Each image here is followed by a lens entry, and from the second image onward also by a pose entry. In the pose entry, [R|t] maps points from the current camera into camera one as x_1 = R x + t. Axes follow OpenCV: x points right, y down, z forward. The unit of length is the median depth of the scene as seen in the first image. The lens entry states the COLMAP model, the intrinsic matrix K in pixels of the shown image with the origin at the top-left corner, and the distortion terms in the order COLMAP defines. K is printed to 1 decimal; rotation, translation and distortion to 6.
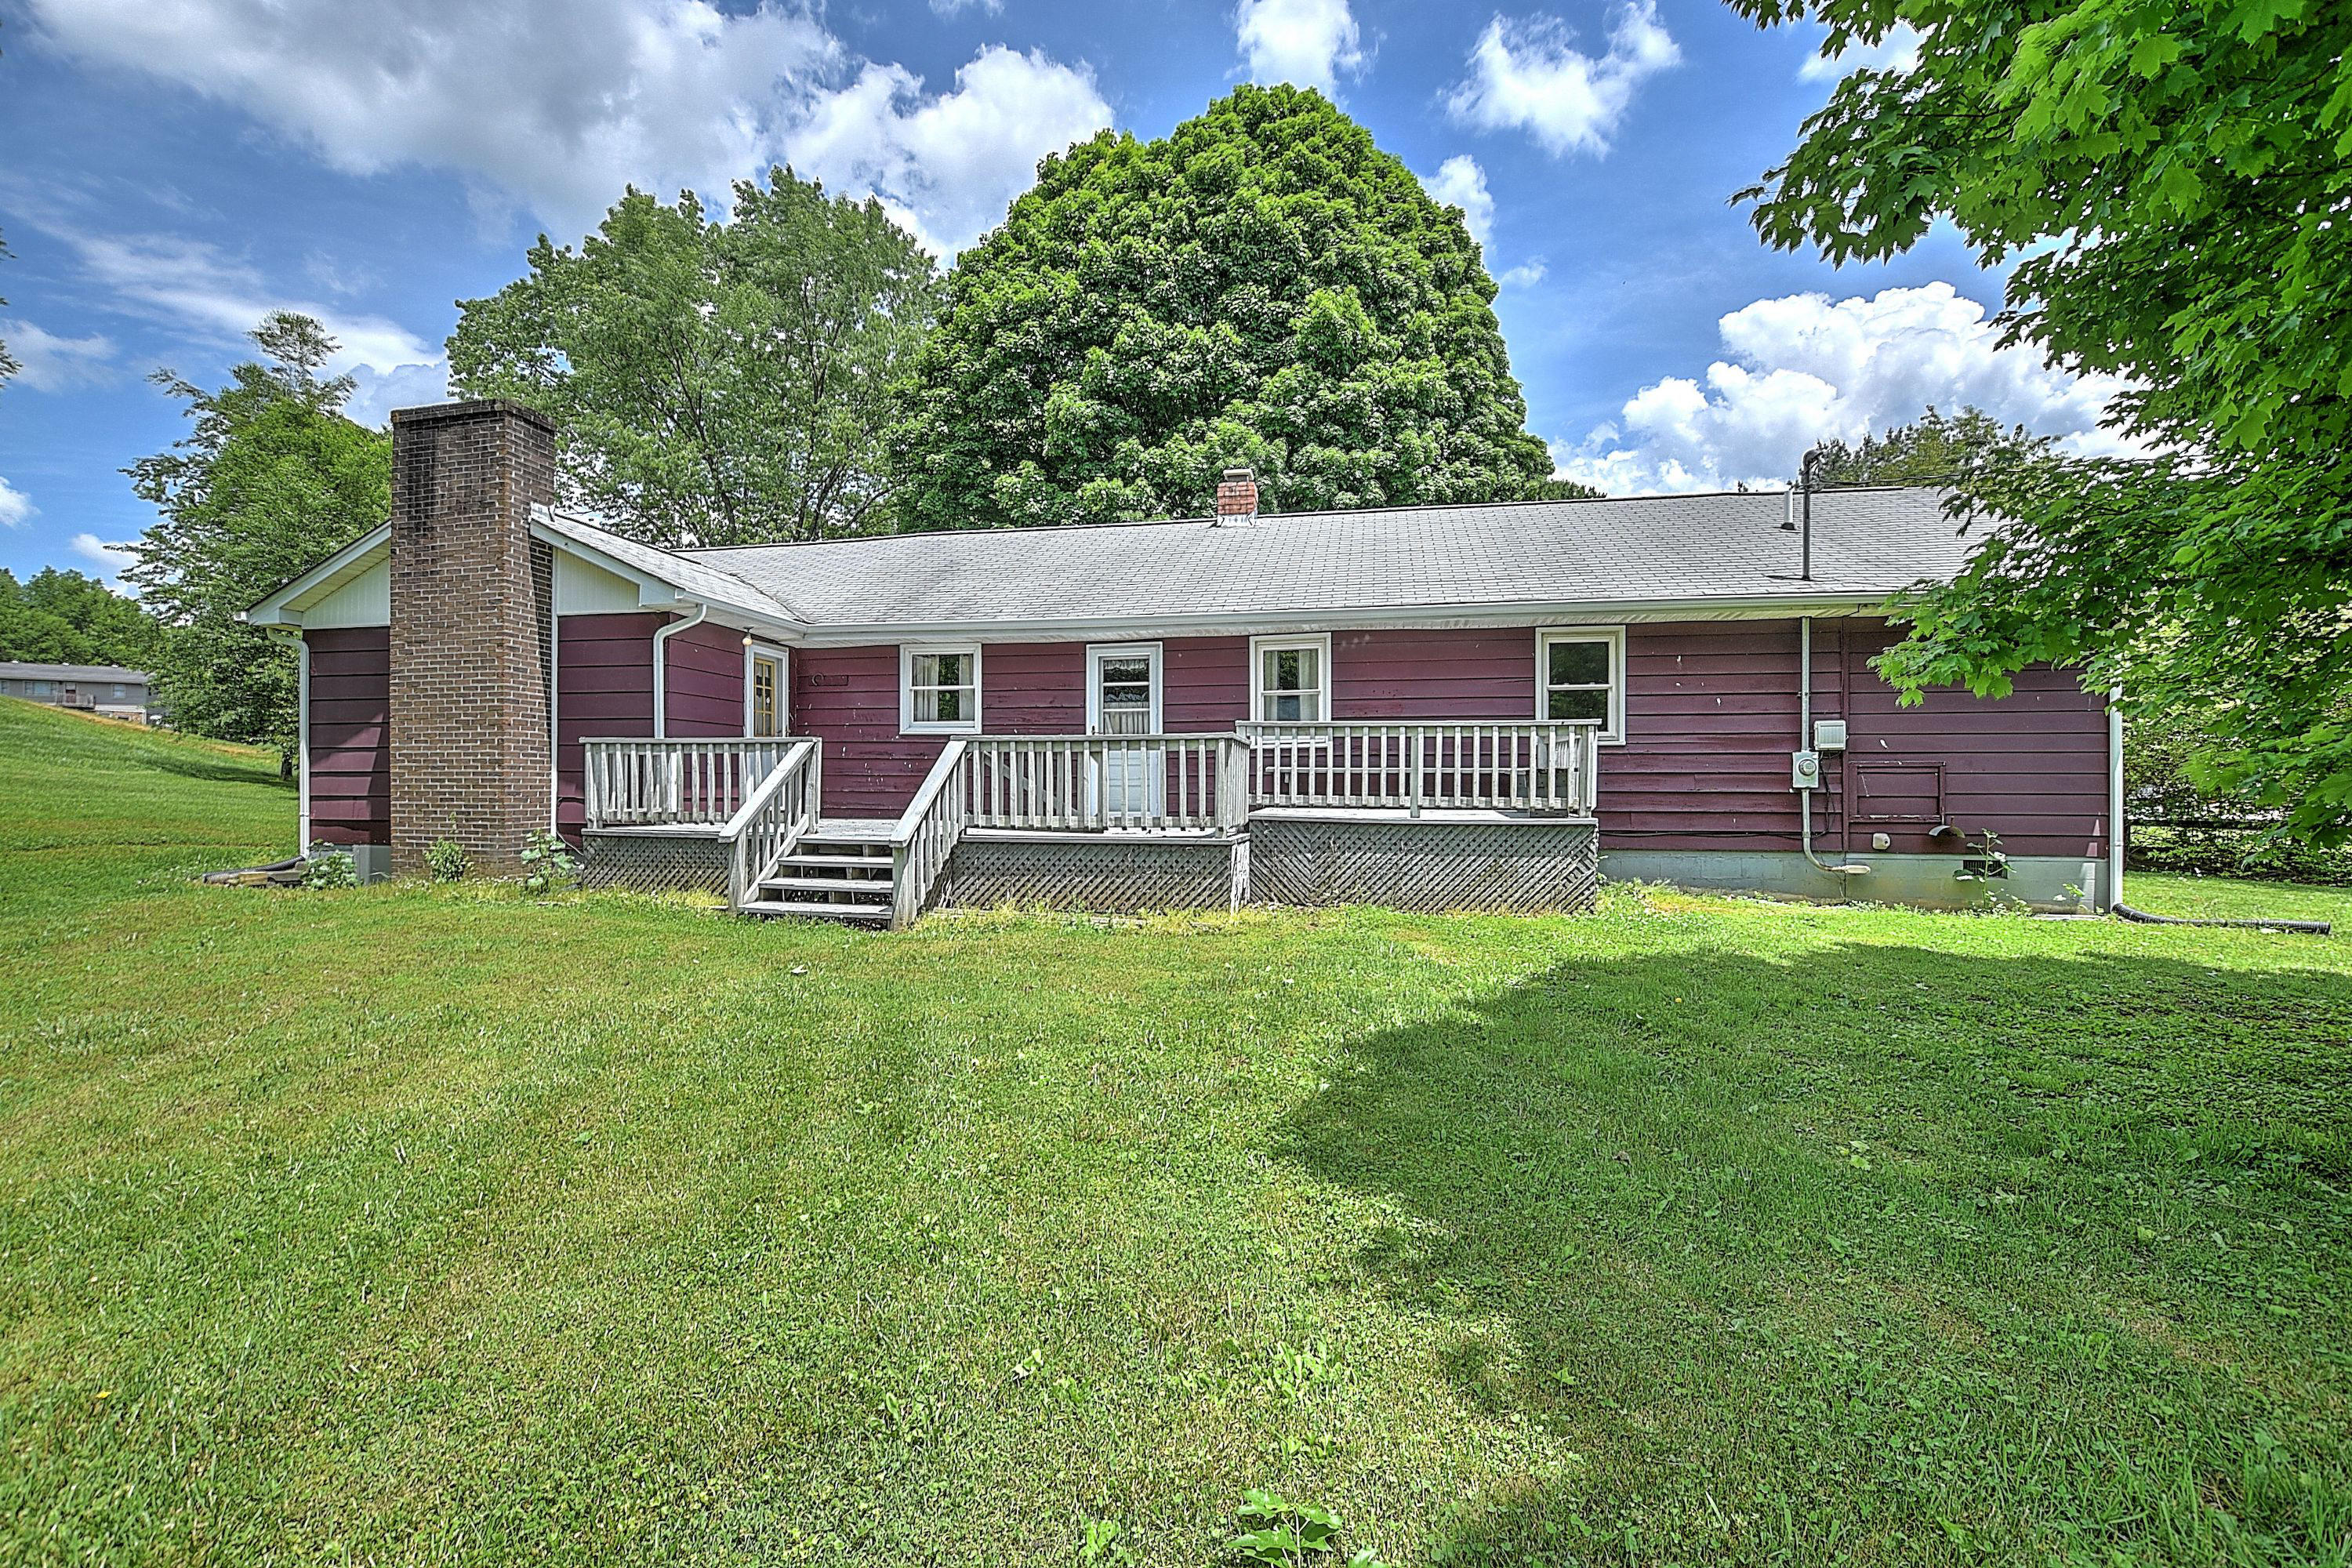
lens RADIAL K [[807.3, 0, 1144.5], [0, 807.3, 790.0], [0, 0, 1]] dist [-0.062513, 0.011164]
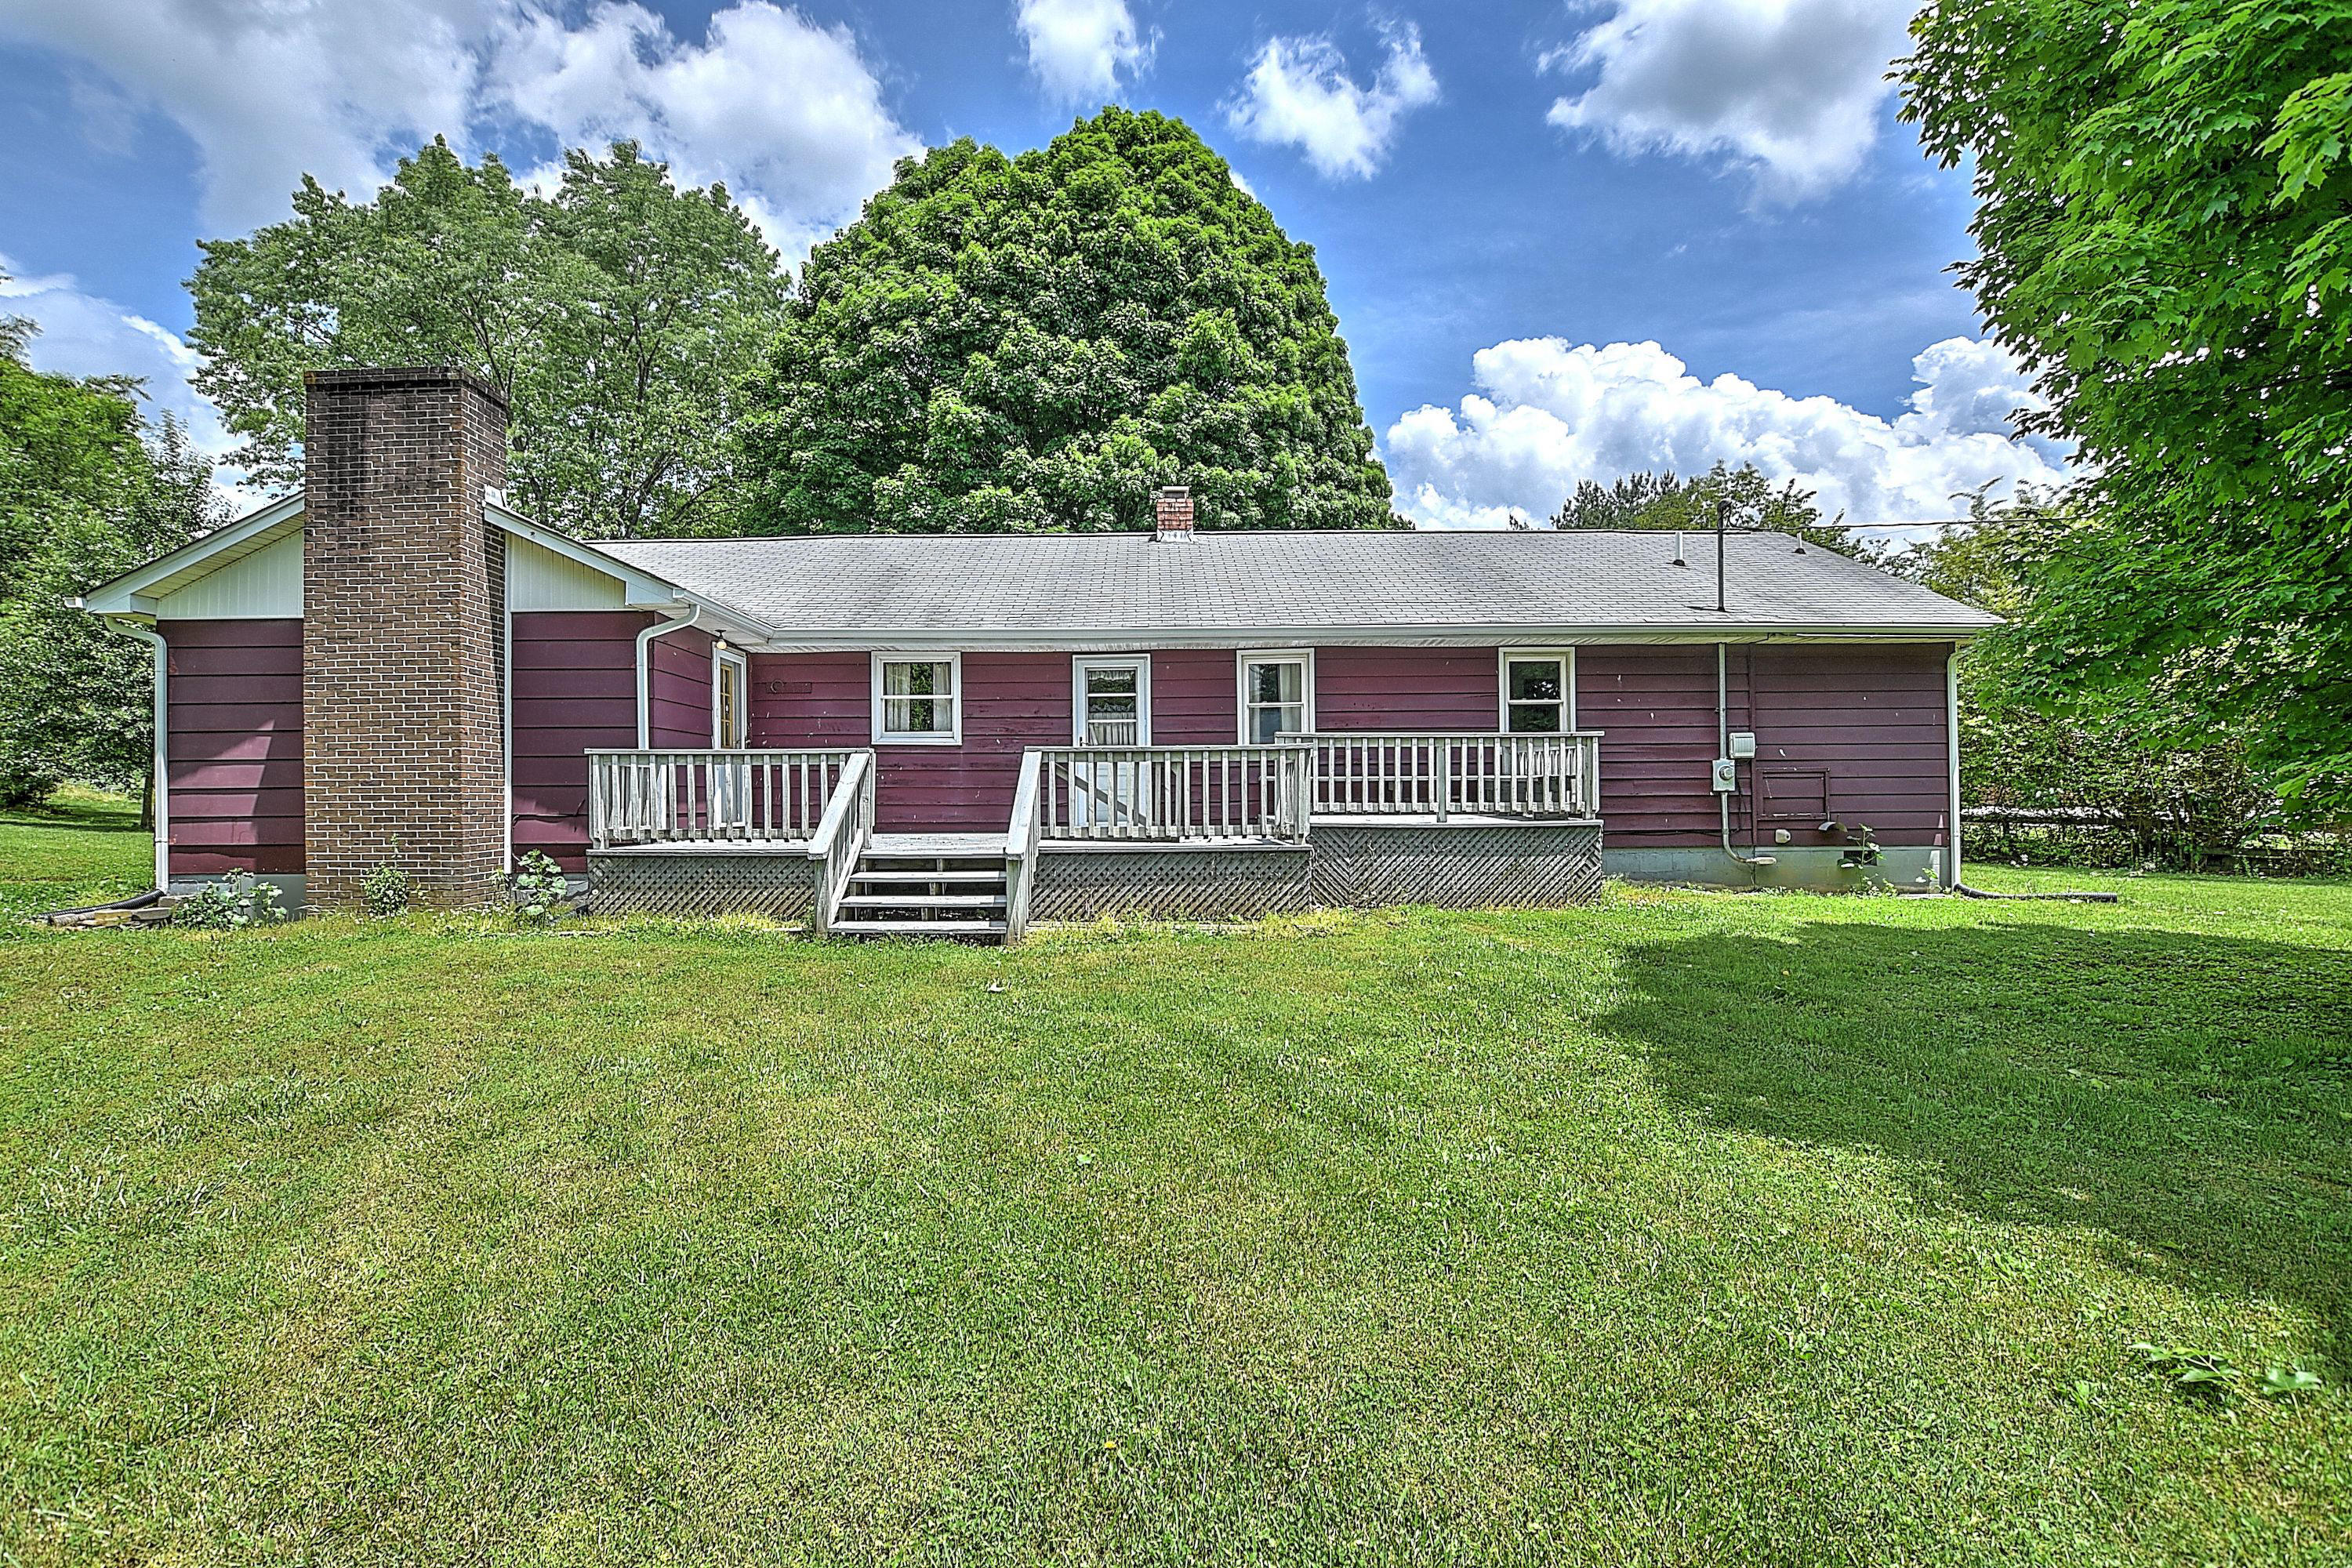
lens RADIAL K [[807.3, 0, 1144.5], [0, 807.3, 790.0], [0, 0, 1]] dist [-0.062513, 0.011164]
pose [[0.985716, -0.009411, 0.168151, -0.156558], [0.011453, 0.999872, -0.011178, -0.000873], [-0.168025, 0.012944, 0.985698, 0.000829]]
